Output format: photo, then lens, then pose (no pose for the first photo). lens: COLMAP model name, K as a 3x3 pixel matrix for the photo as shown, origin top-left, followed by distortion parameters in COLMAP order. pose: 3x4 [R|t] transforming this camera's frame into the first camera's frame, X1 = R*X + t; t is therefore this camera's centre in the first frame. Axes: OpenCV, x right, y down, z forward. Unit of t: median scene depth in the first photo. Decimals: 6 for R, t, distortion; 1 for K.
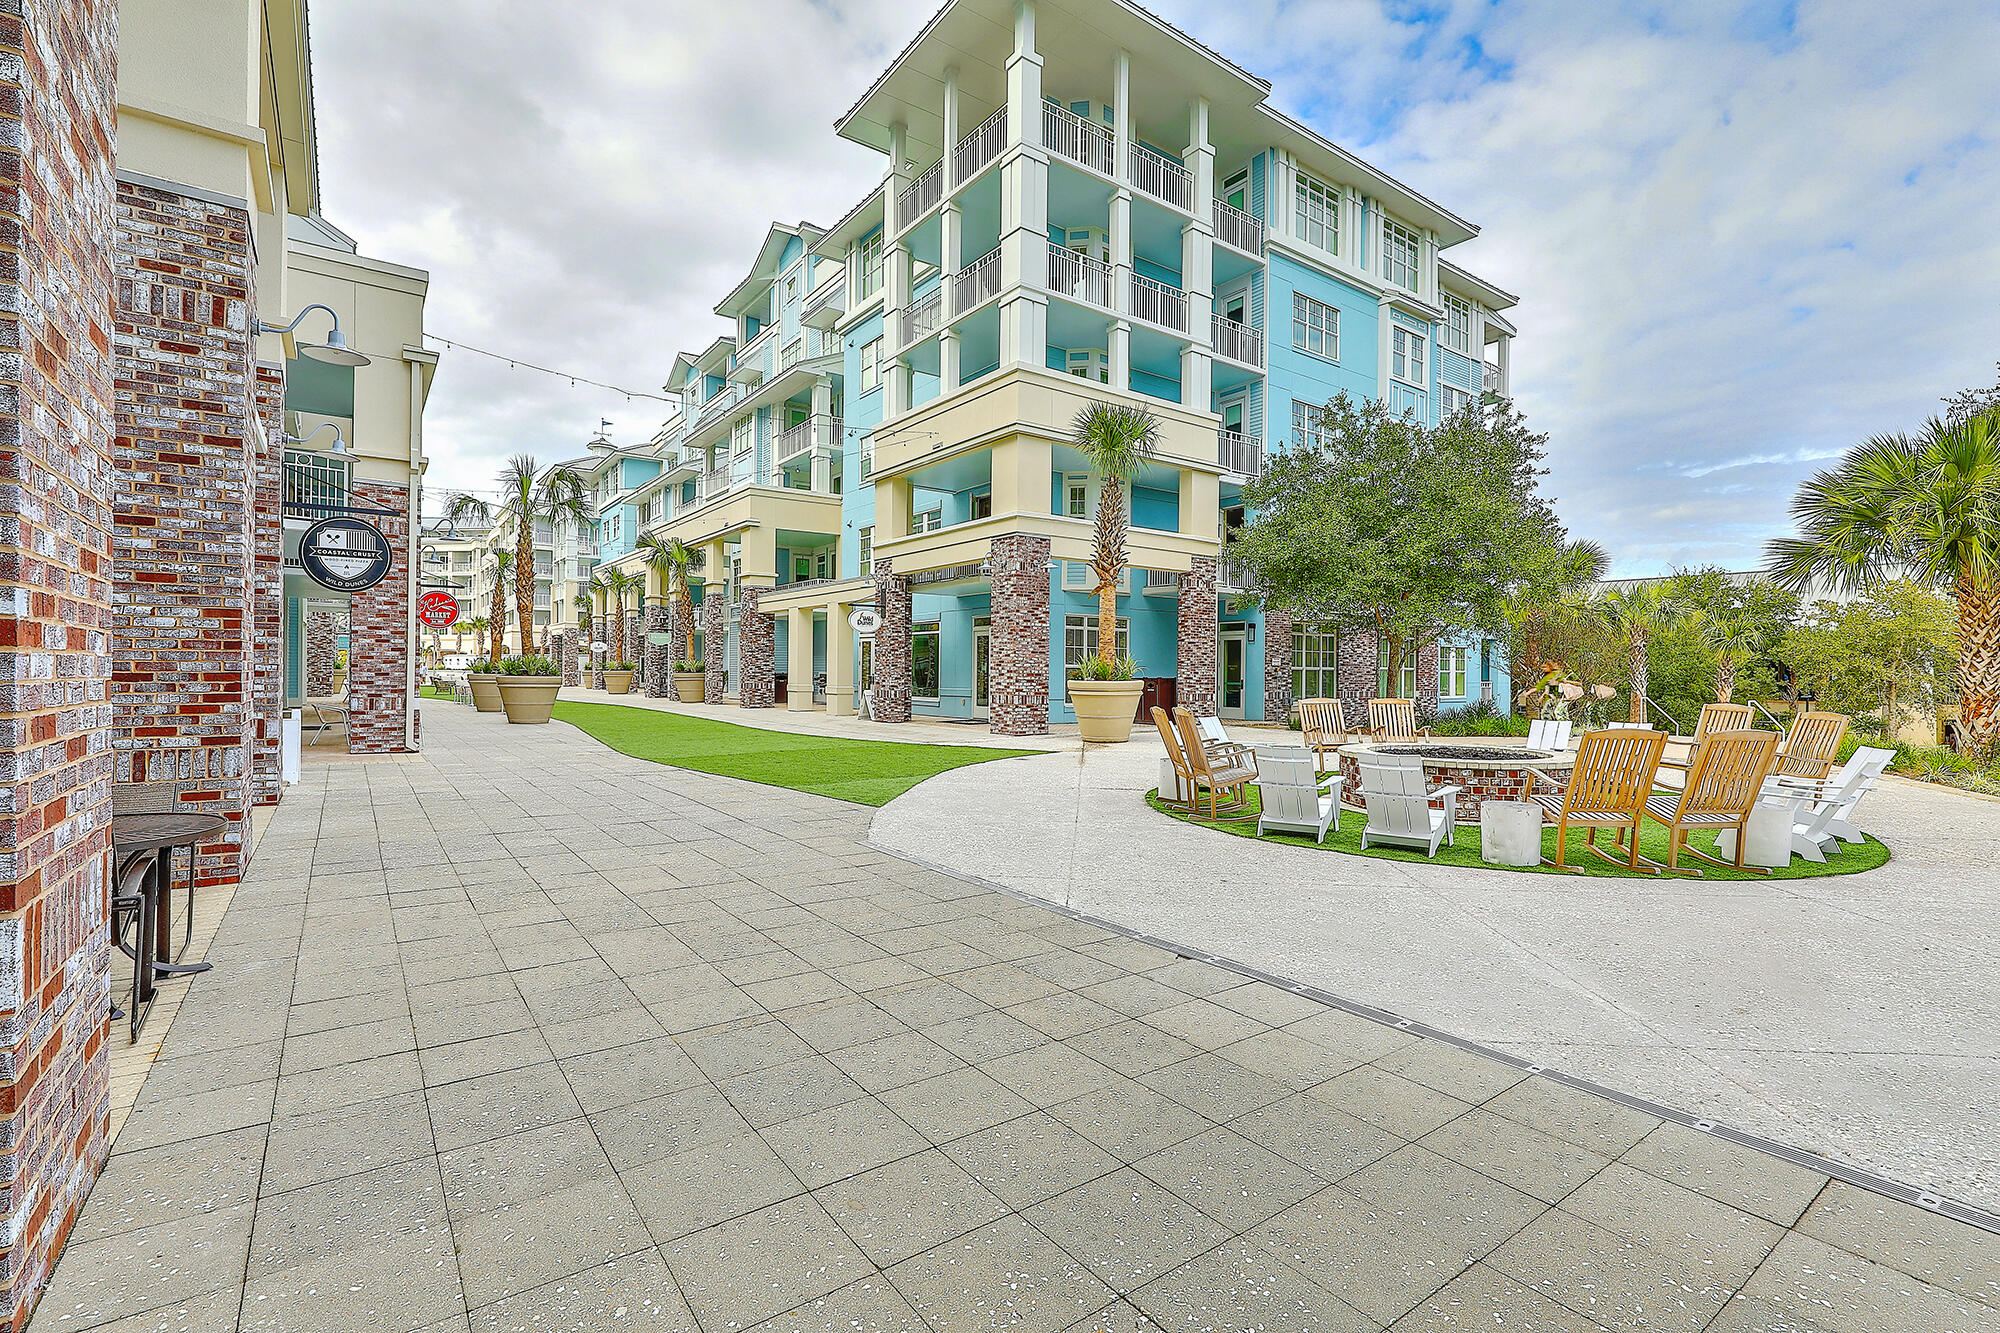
lens RADIAL K [[913.1, 0, 1001.6], [0, 913.1, 671.2], [0, 0, 1]] dist [0.000616, 0.000016]
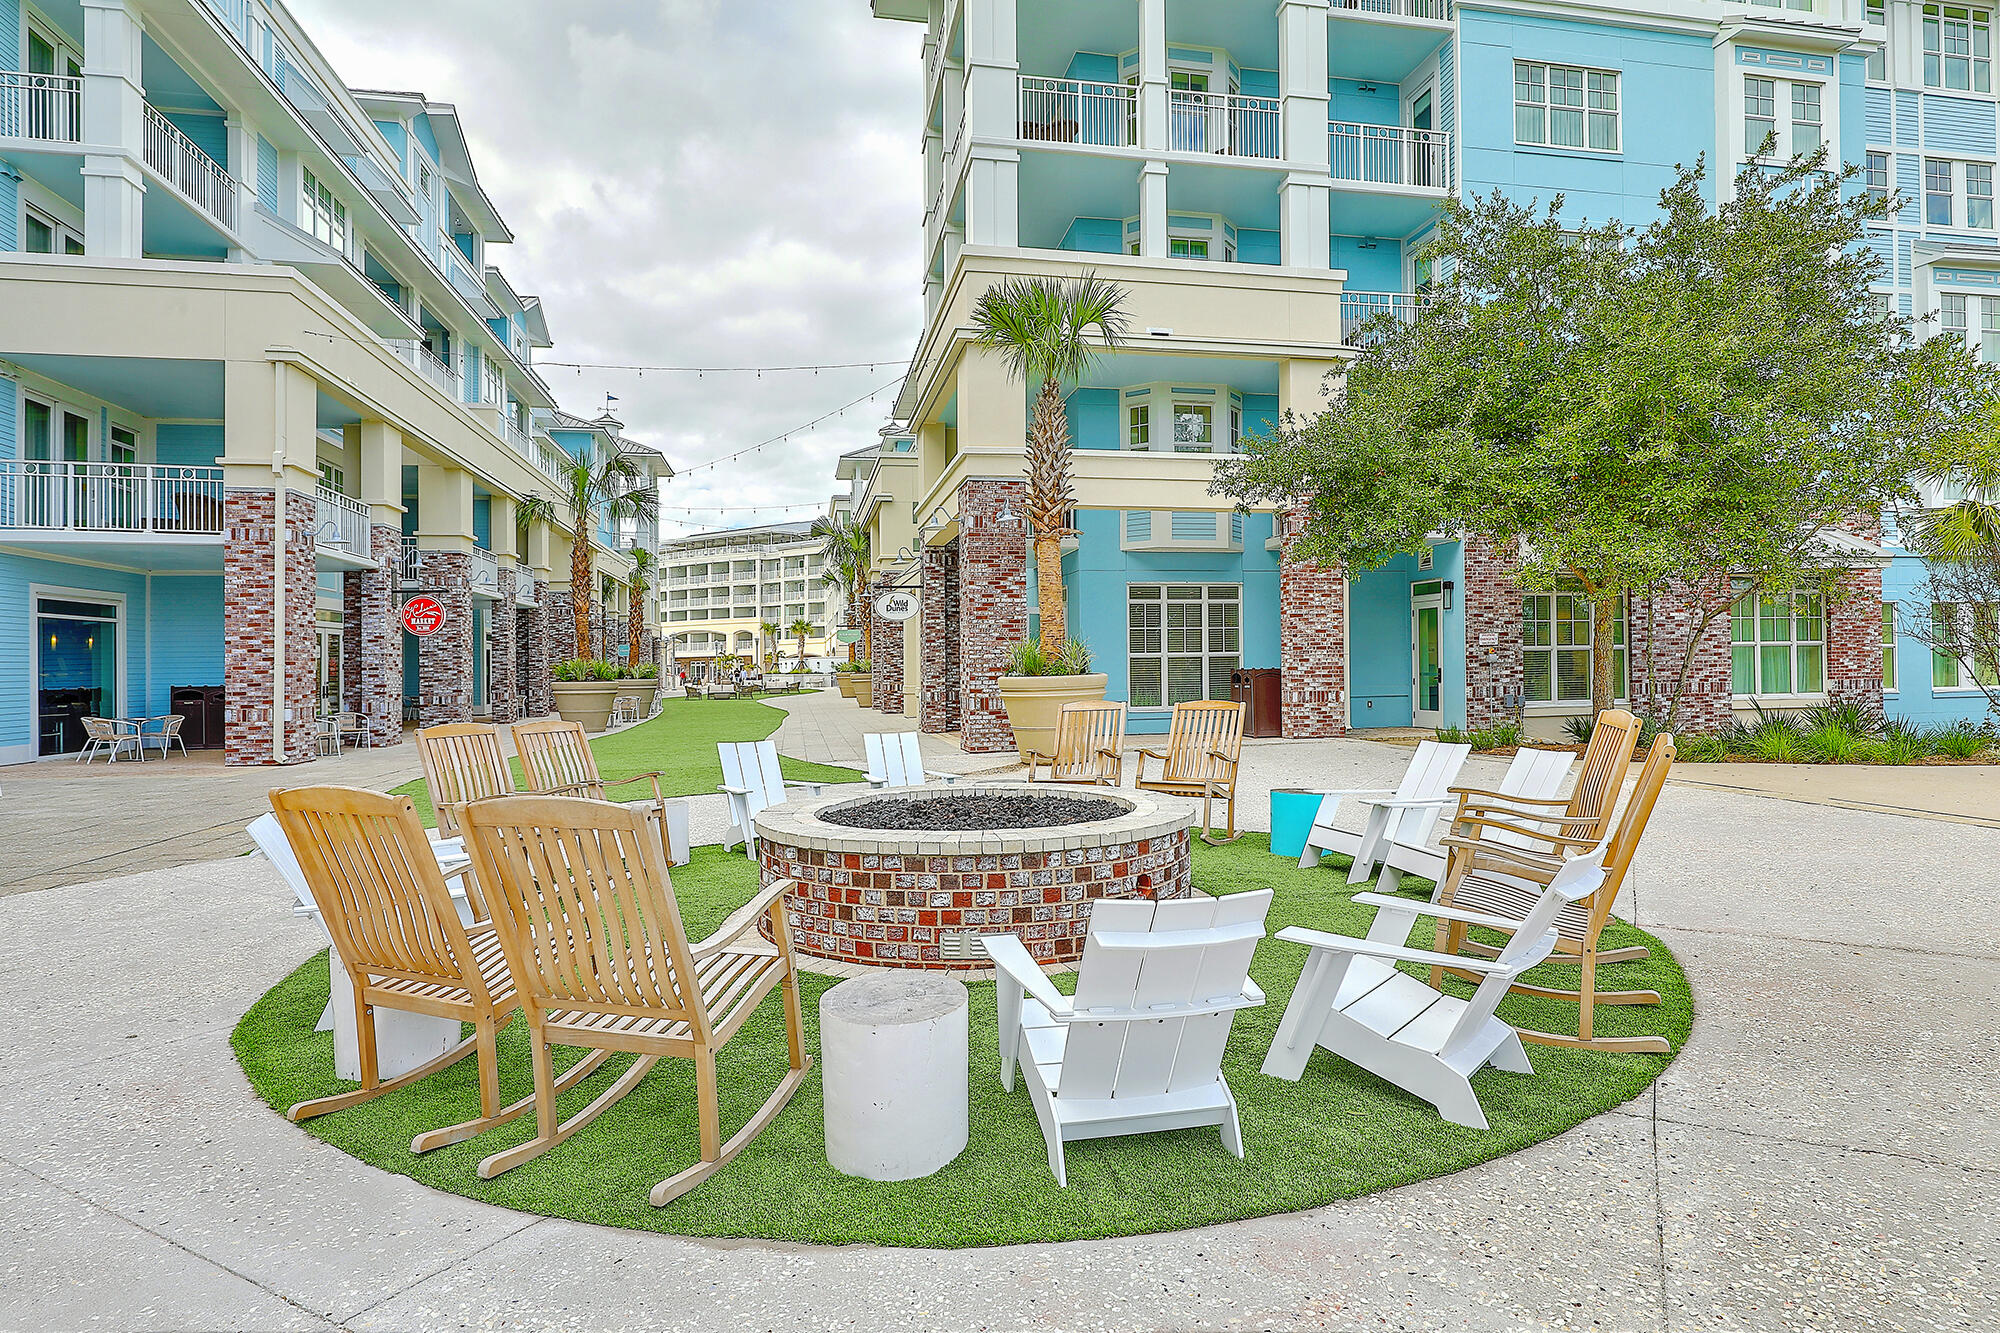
lens RADIAL K [[1054.5, 0, 993.3], [0, 1054.5, 660.3], [0, 0, 1]] dist [-0.002733, 0.000683]
pose [[0.905848, -0.026397, -0.422779, 0.318666], [0.023458, 0.999651, -0.012153, 0.005776], [0.422952, 0.001091, 0.906151, 0.194822]]
